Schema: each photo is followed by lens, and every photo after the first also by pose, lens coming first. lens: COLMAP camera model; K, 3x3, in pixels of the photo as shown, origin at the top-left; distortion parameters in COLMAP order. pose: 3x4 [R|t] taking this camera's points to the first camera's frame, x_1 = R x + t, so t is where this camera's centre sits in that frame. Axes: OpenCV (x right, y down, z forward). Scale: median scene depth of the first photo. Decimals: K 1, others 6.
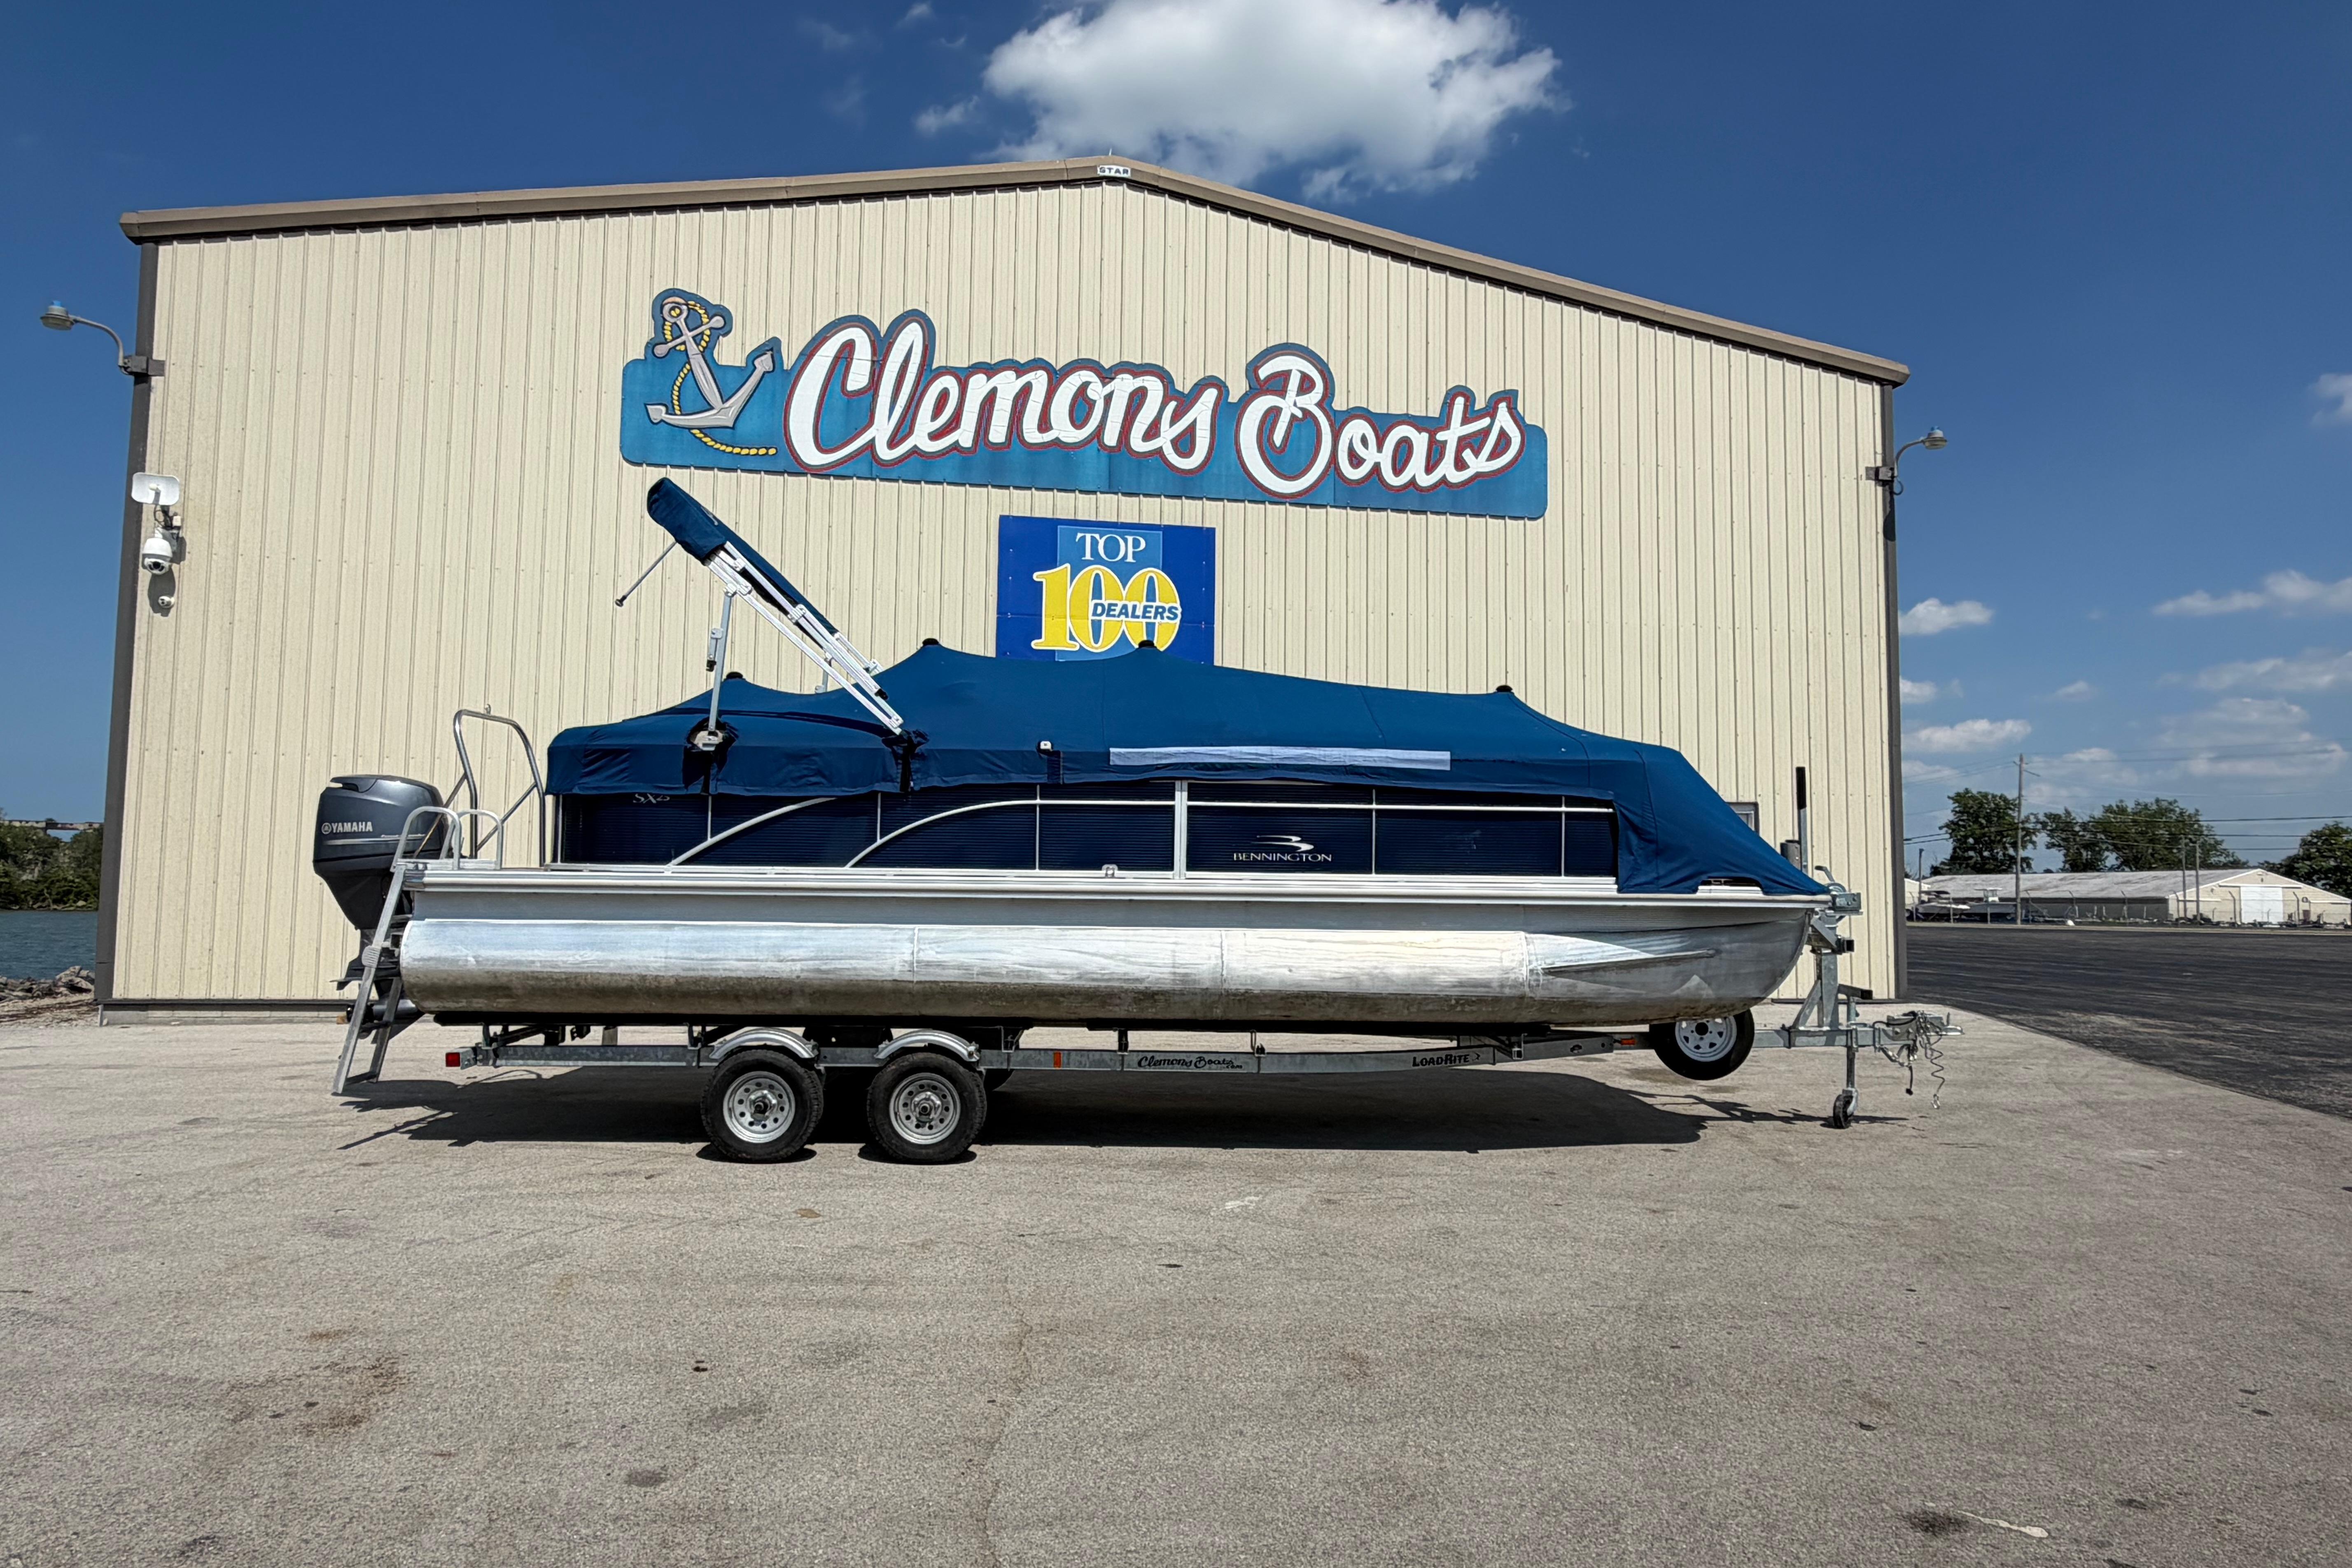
lens RADIAL K [[1458.0, 0, 1178.3], [0, 1458.0, 779.7], [0, 0, 1]] dist [0.001983, 0.000511]
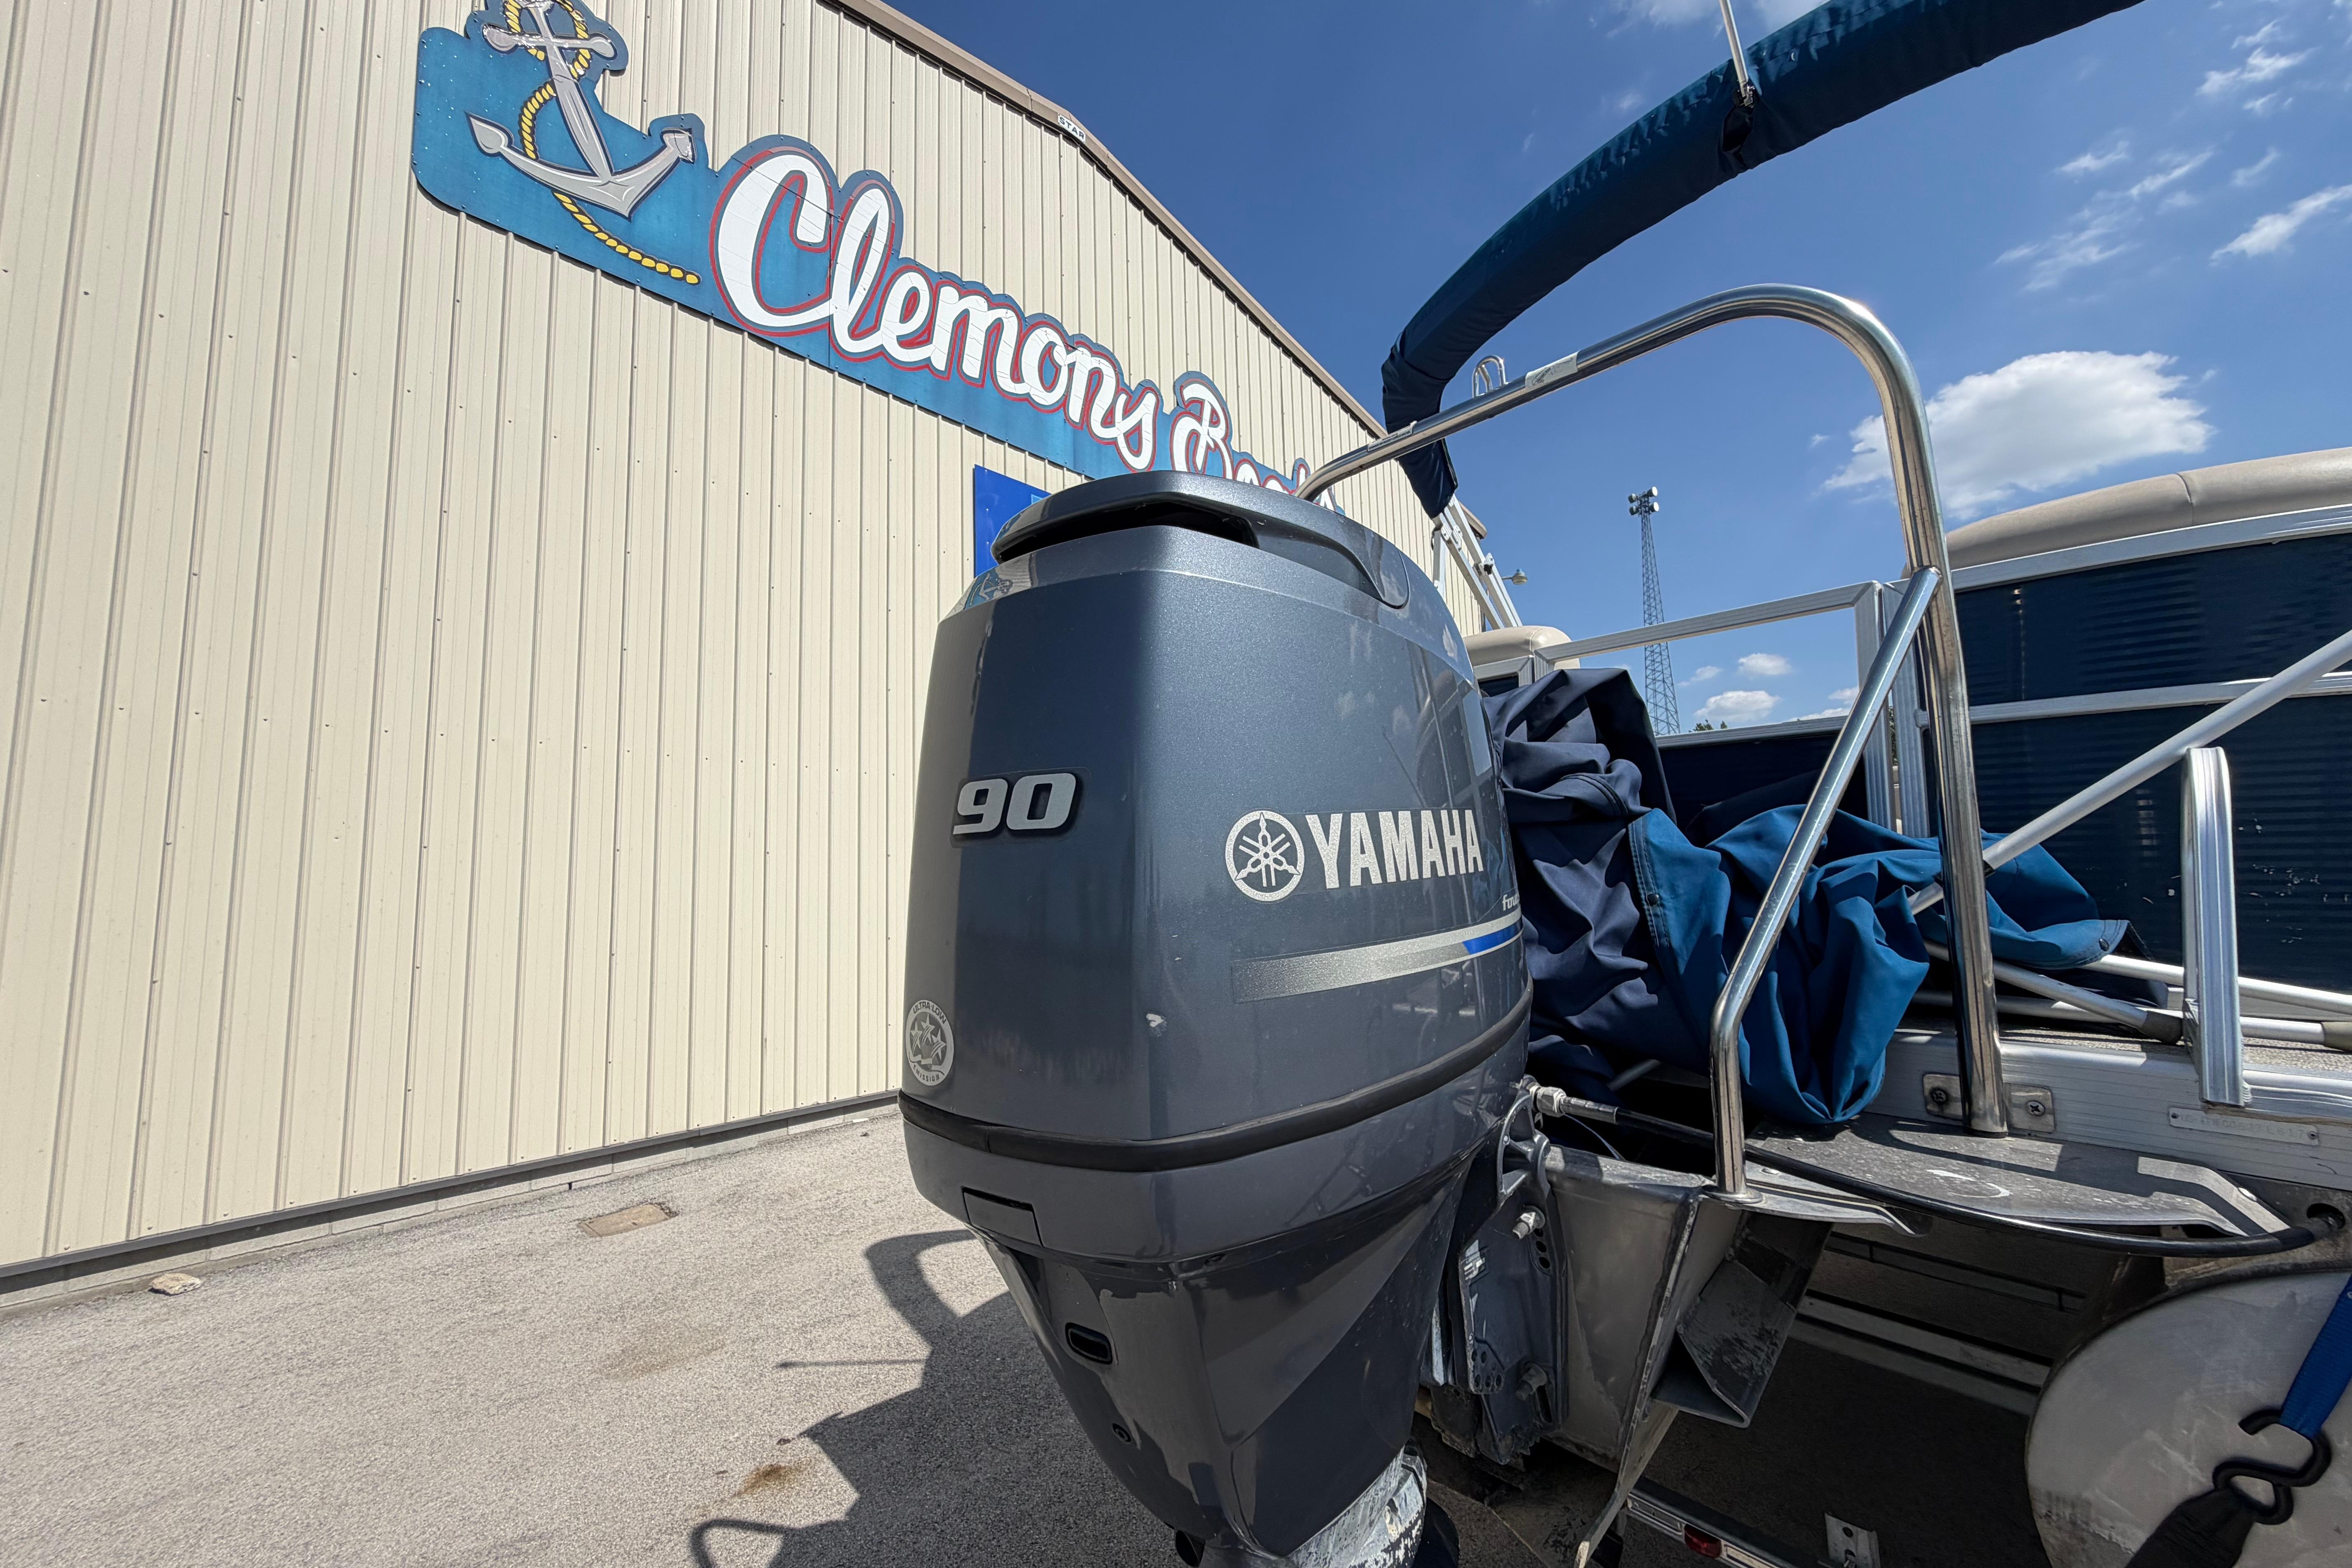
lens RADIAL K [[940.6, 0, 1175.9], [0, 940.6, 785.8], [0, 0, 1]] dist [0.000014, 0.000213]
pose [[0.784902, 0.034866, 0.618639, -0.347571], [-0.013008, 0.999123, -0.039806, 0.016769], [-0.619484, 0.023196, 0.784667, 0.515210]]
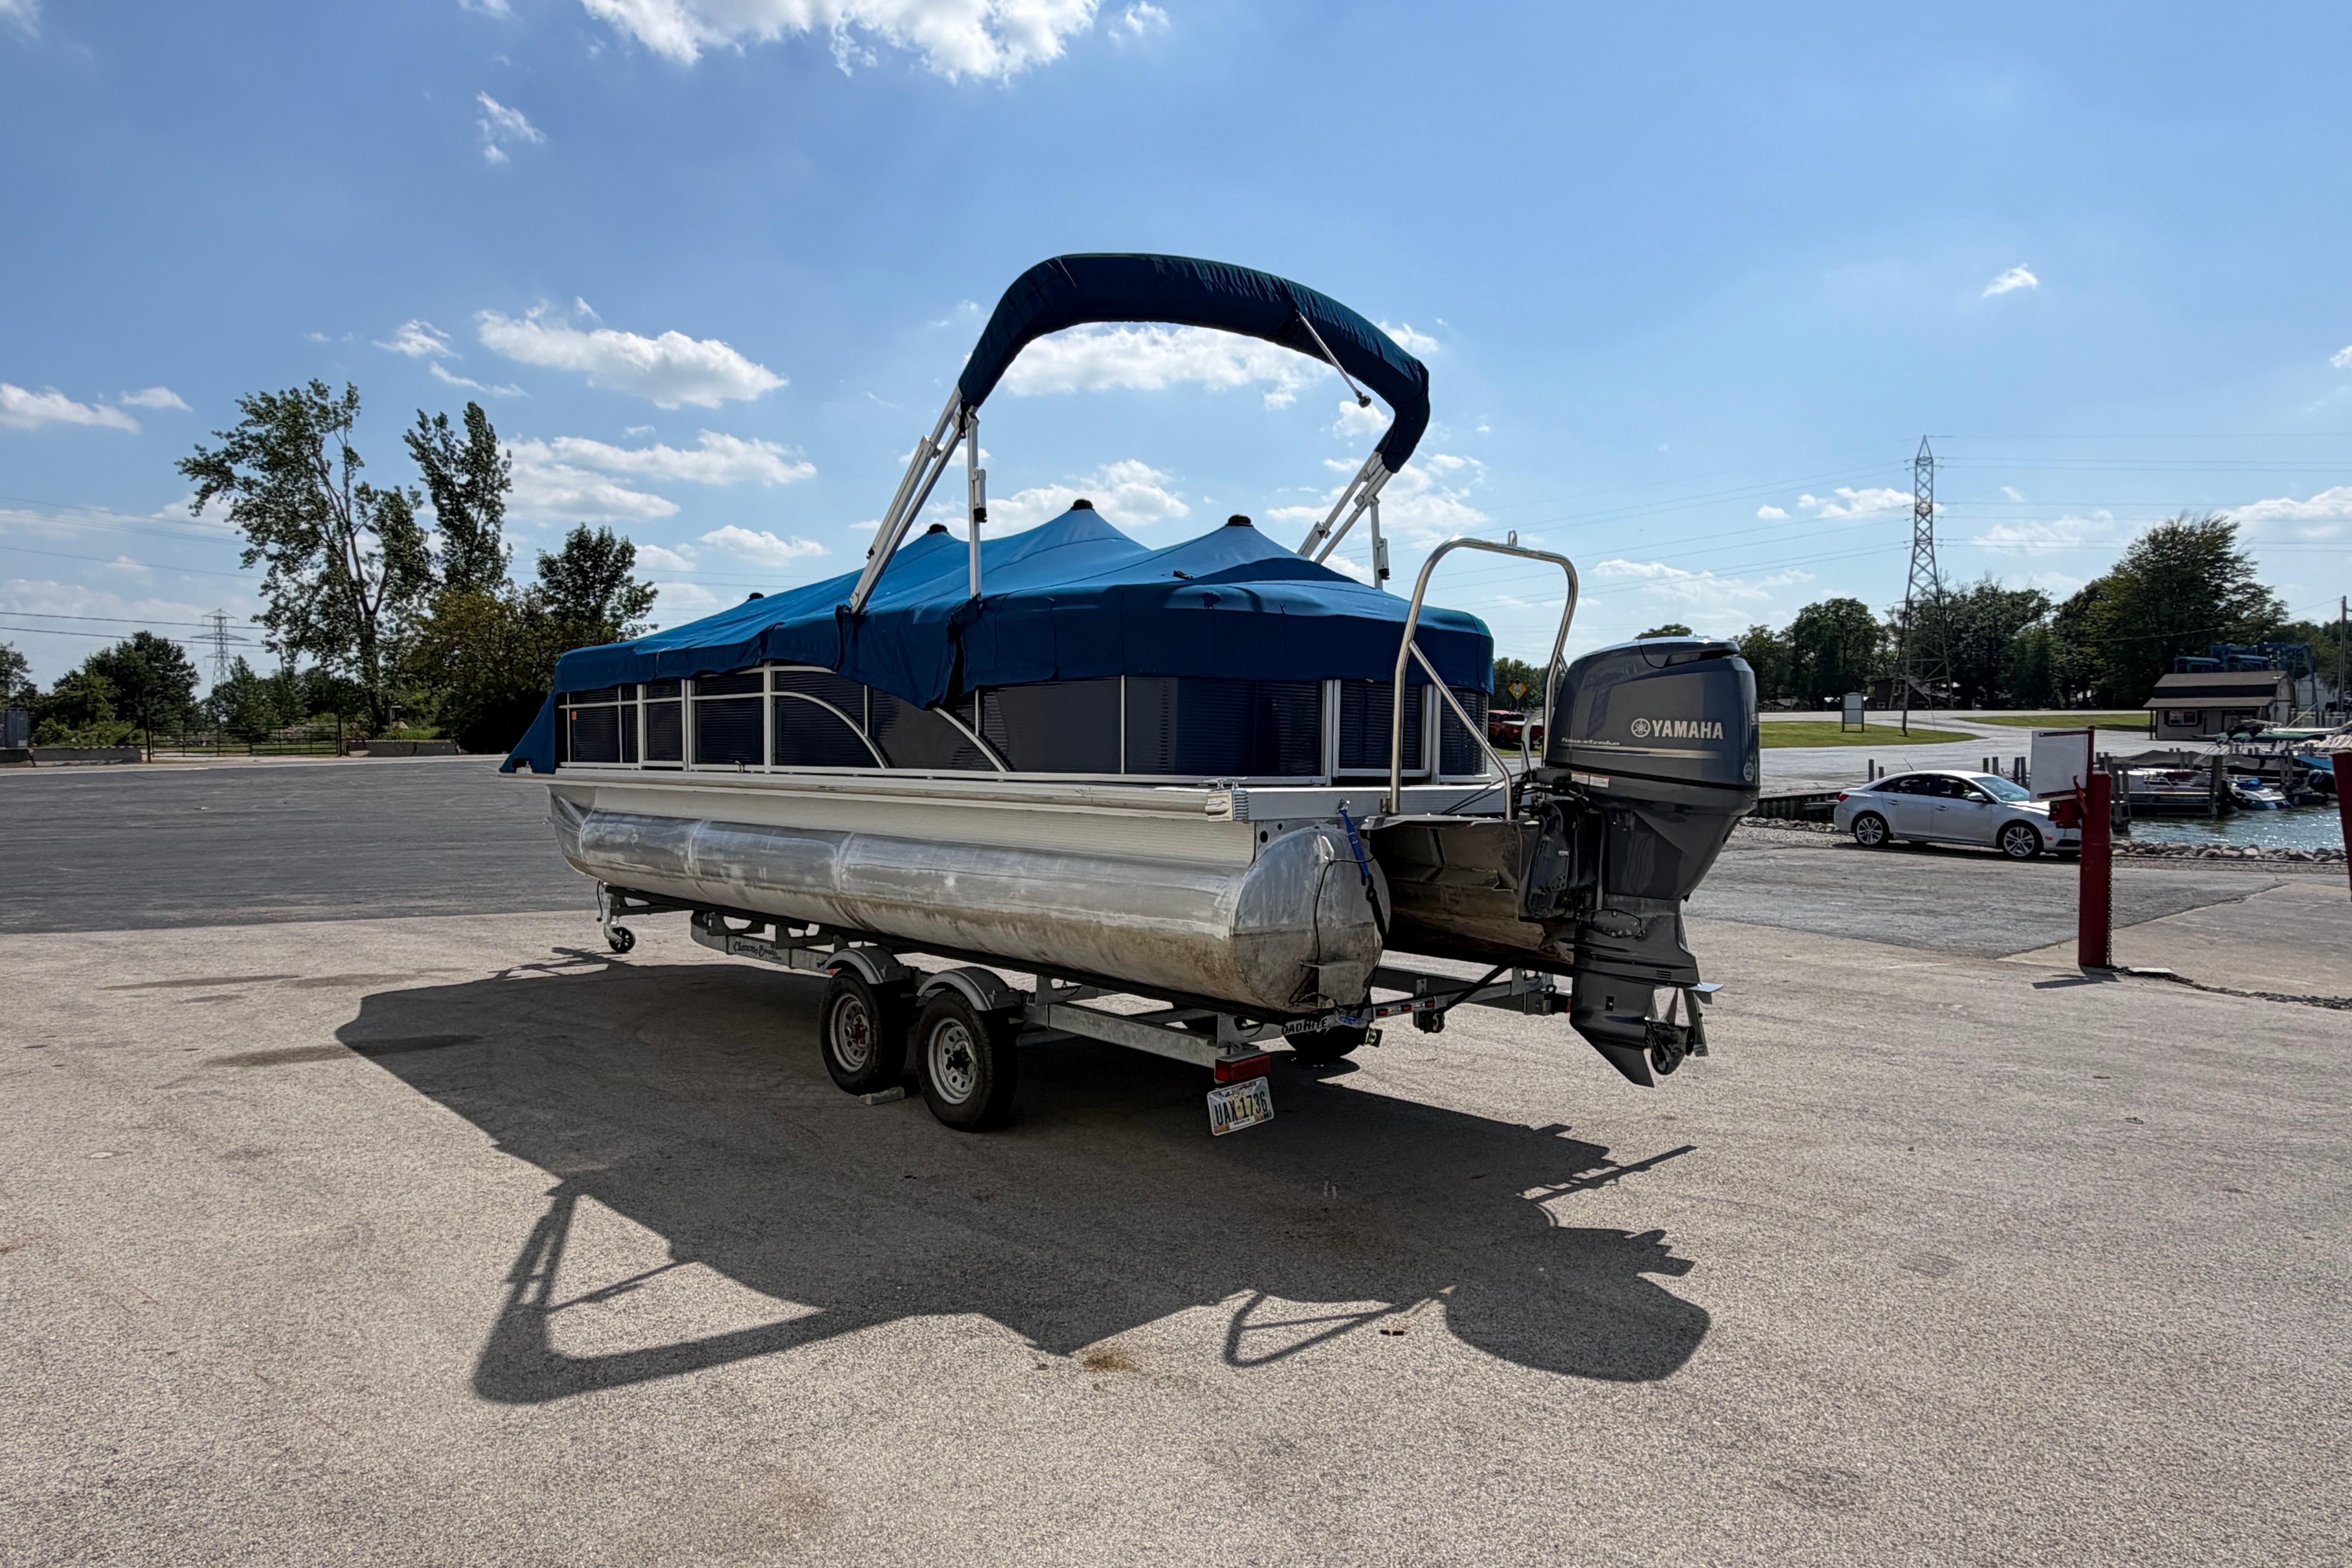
lens RADIAL K [[1458.0, 0, 1178.3], [0, 1458.0, 779.7], [0, 0, 1]] dist [0.001983, 0.000511]
pose [[-0.646657, -0.032641, 0.762083, -0.490059], [-0.059151, 0.998221, -0.007436, 0.039197], [-0.760484, -0.049887, -0.647437, 0.858877]]
